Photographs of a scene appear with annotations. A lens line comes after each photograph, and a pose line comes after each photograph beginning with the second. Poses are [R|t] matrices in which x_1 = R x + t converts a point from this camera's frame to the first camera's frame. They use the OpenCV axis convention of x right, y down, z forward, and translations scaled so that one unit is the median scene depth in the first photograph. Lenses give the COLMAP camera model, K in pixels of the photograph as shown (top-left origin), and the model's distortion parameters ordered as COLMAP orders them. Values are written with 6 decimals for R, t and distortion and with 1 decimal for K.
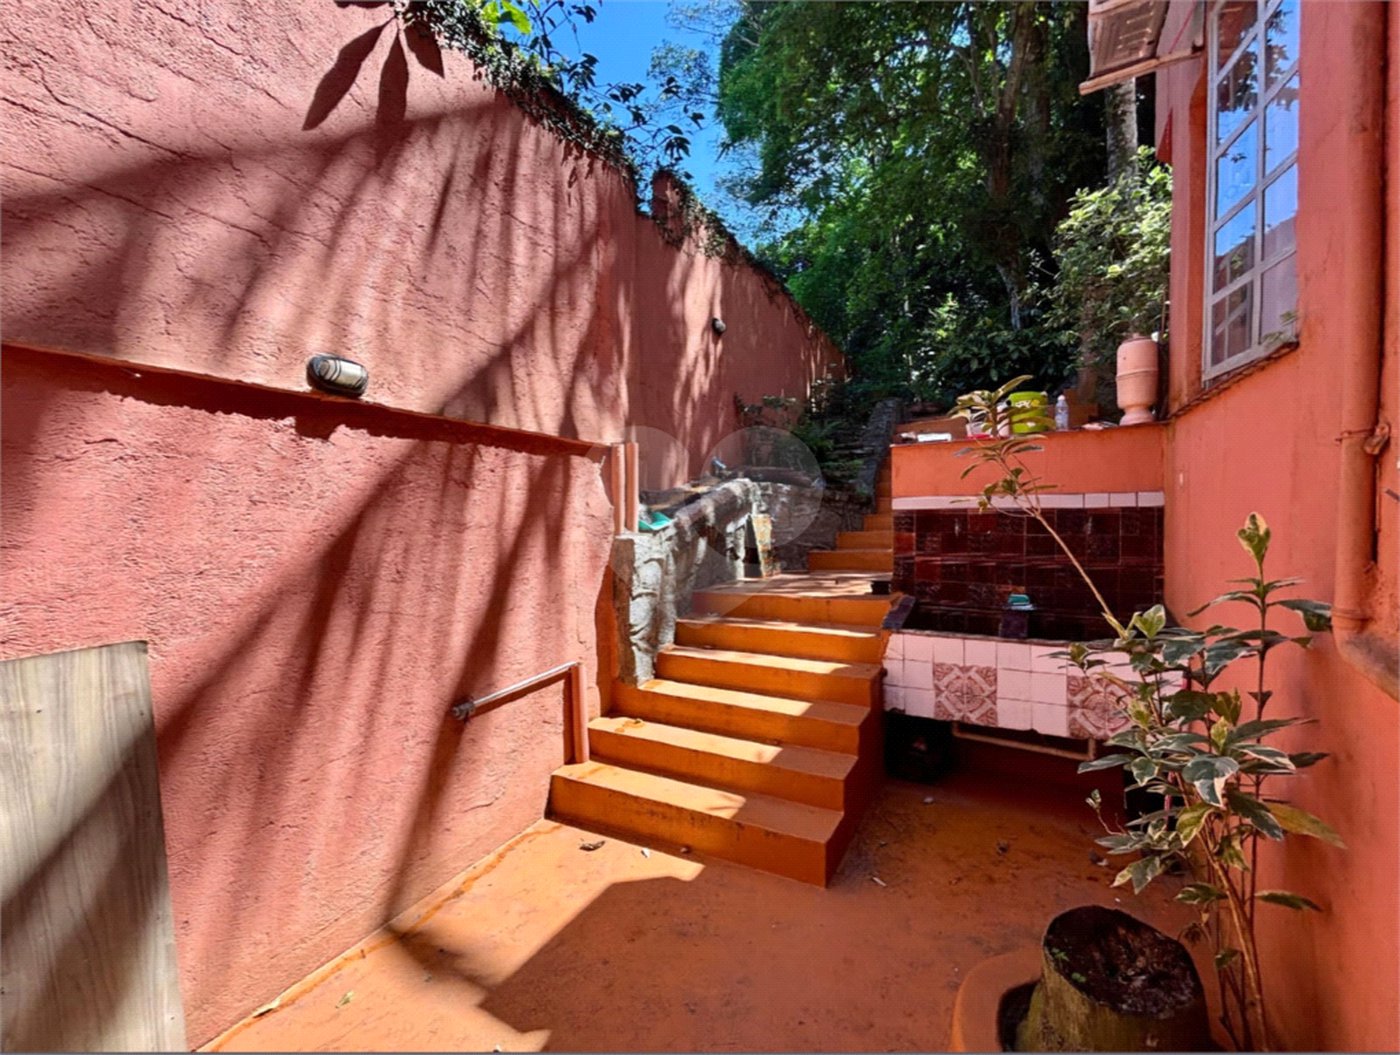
lens RADIAL K [[554.5, 0, 700.0], [0, 554.5, 527.5], [0, 0, 1]] dist [0.001413, -0.000100]
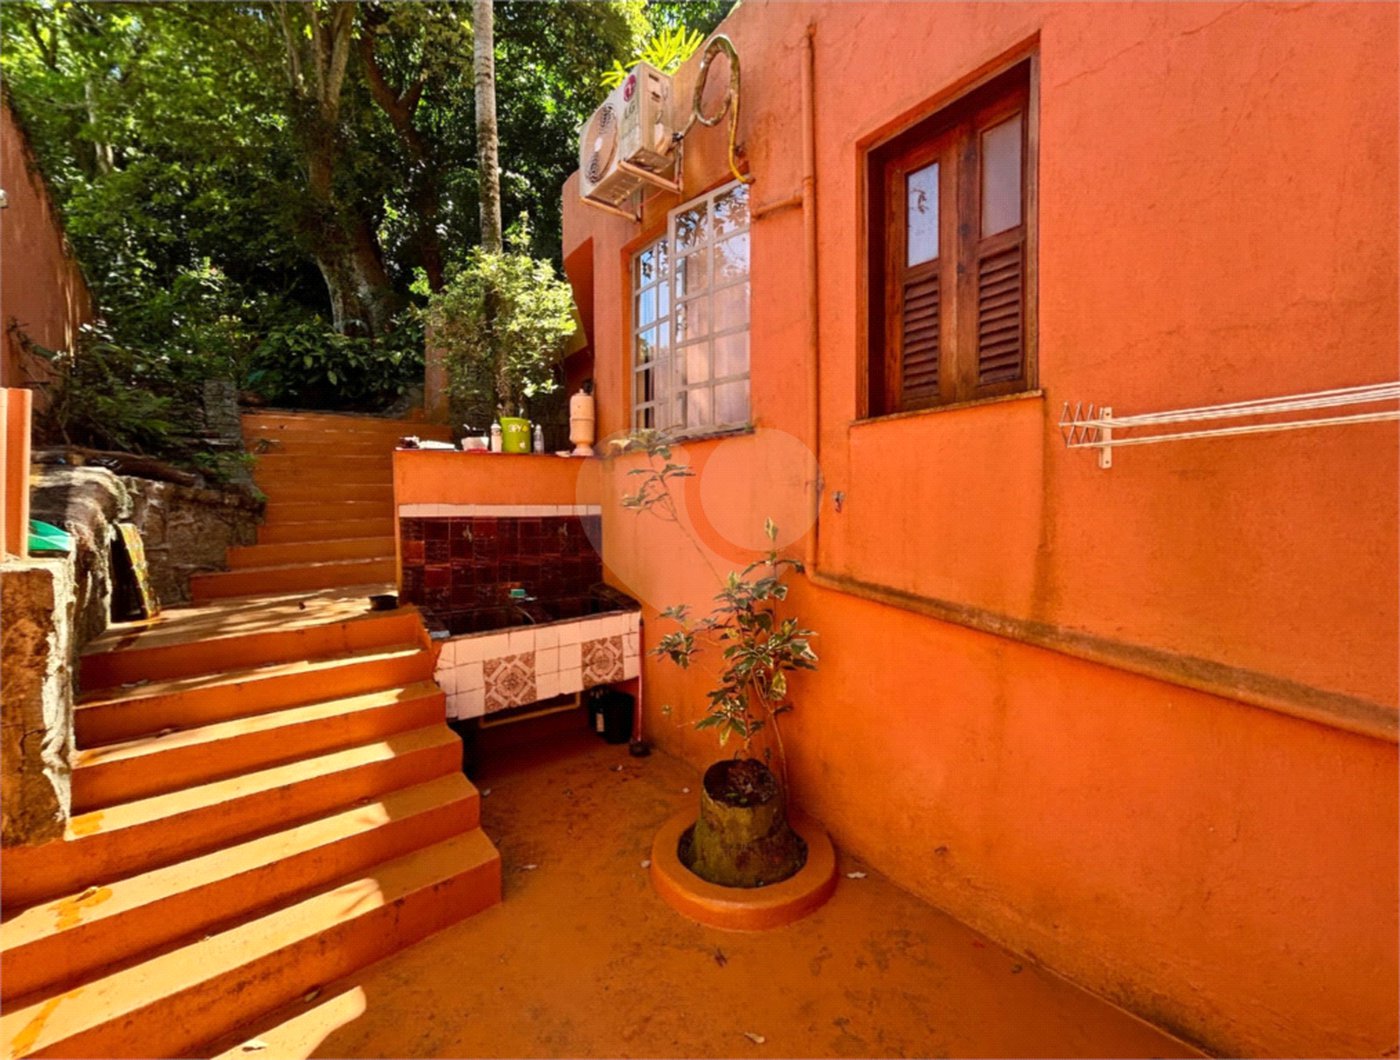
lens RADIAL K [[551.3, 0, 700.0], [0, 551.3, 530.0], [0, 0, 1]] dist [0.000270, 0.000249]
pose [[0.383300, -0.018636, 0.923436, -0.427630], [0.030438, 0.999508, 0.007537, -0.002280], [-0.923122, 0.025218, 0.383679, 0.233201]]
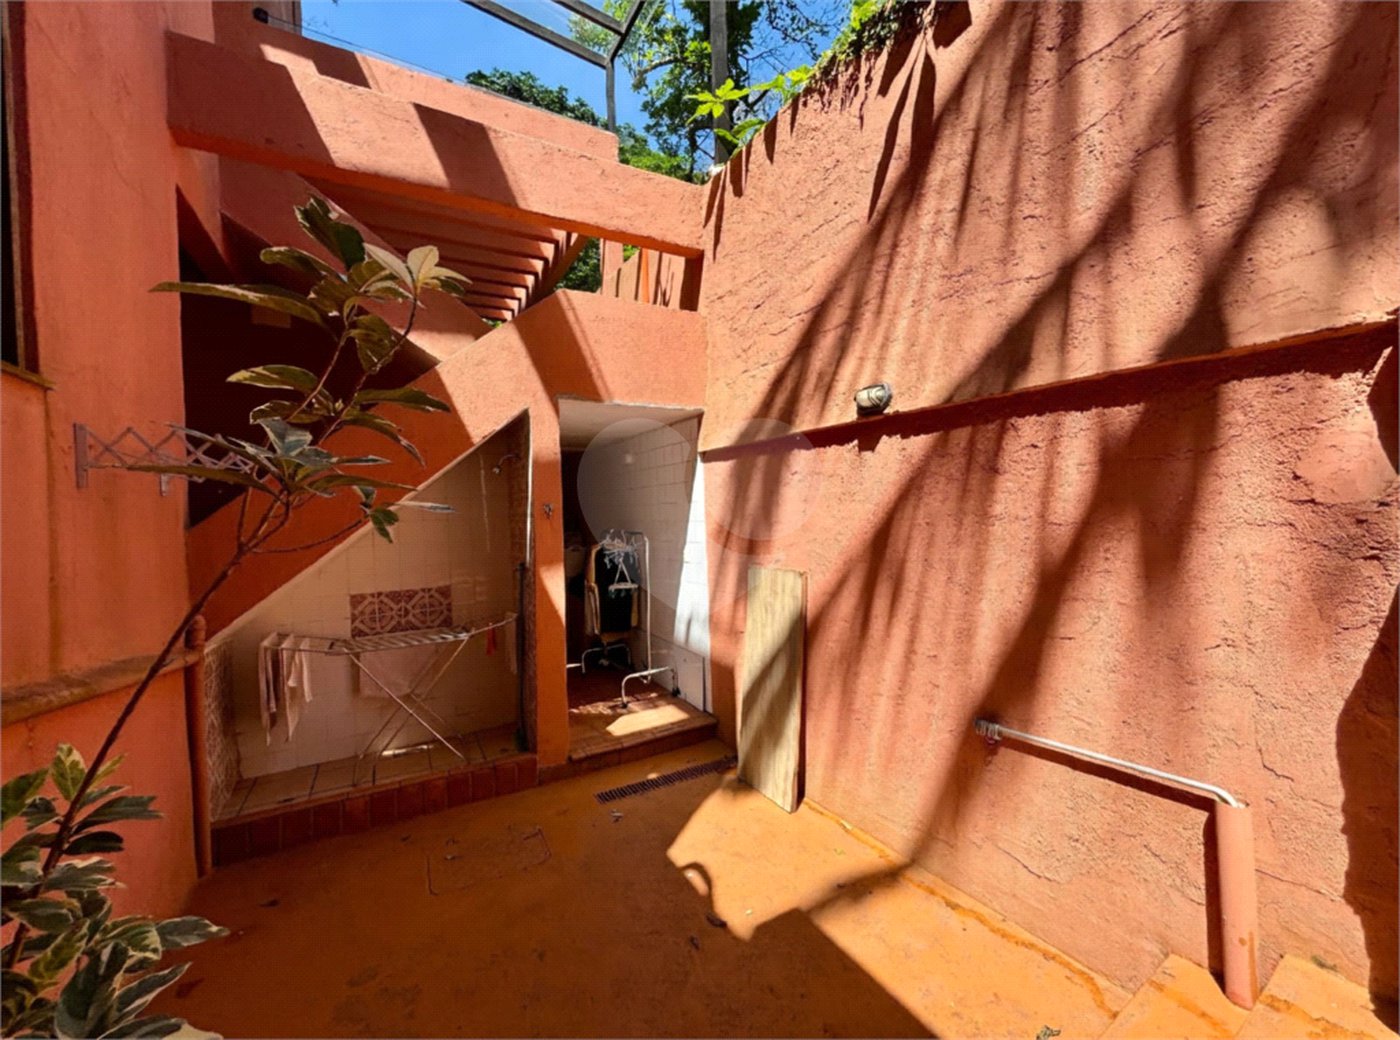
lens RADIAL K [[568.7, 0, 700.0], [0, 568.7, 520.0], [0, 0, 1]] dist [-0.001060, -0.000144]
pose [[-0.500599, 0.037140, -0.864882, 0.453336], [0.007536, 0.999228, 0.038548, -0.030016], [0.865647, 0.012779, -0.500492, 0.841318]]
